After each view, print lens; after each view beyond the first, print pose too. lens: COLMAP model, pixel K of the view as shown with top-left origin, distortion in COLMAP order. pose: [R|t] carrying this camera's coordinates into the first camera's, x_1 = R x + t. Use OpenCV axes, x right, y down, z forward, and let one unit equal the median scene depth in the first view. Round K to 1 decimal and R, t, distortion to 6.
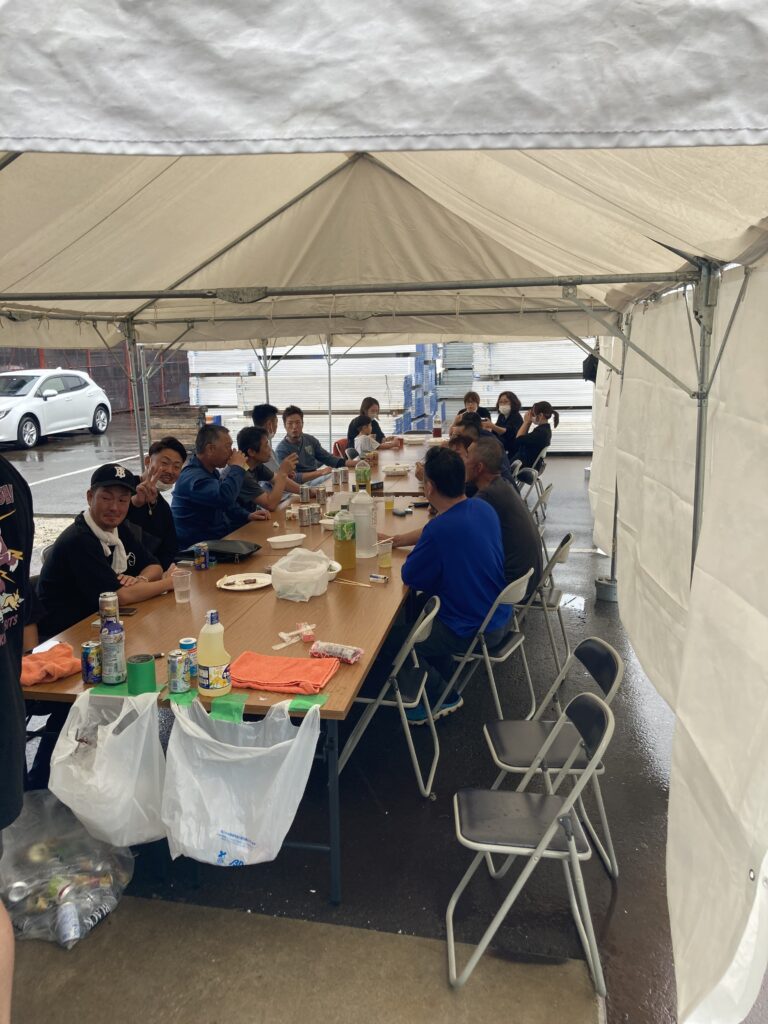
lens RADIAL K [[904.3, 0, 384.0], [0, 904.3, 512.0], [0, 0, 1]] dist [0.010541, -0.004537]
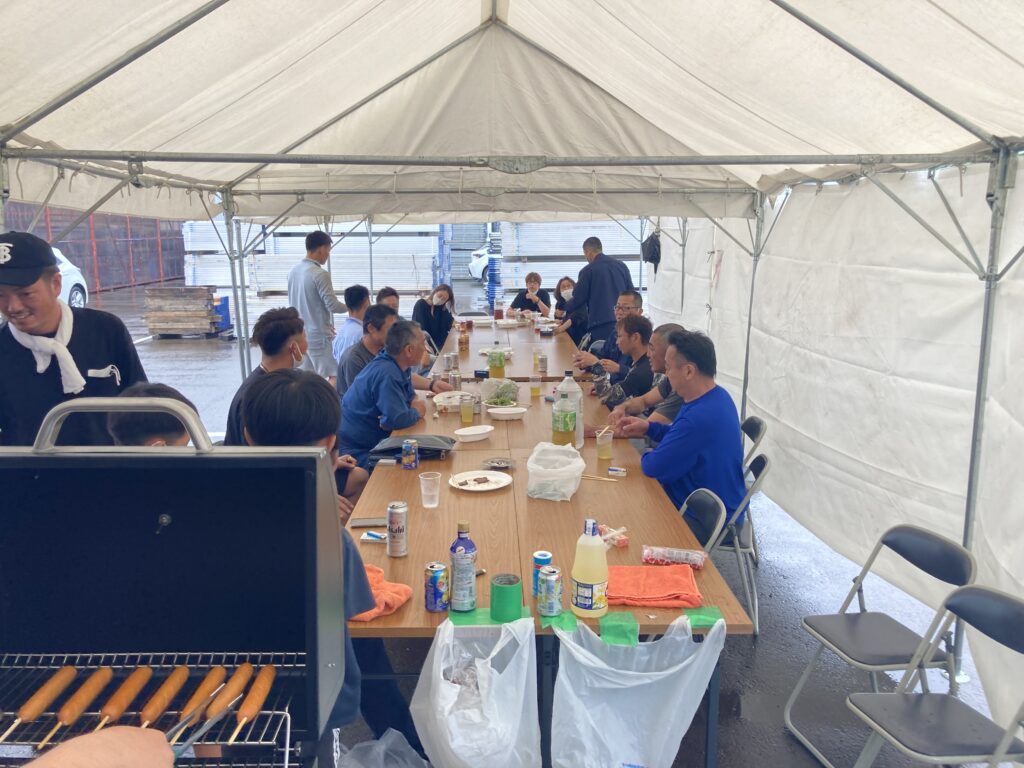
lens RADIAL K [[904.3, 0, 512.0], [0, 904.3, 384.0], [0, 0, 1]] dist [0.010541, -0.004537]
pose [[0.976722, -0.021133, 0.213467, -0.215696], [0.023144, 0.999708, -0.006928, -0.008935], [-0.213259, 0.011707, 0.976926, 0.074732]]
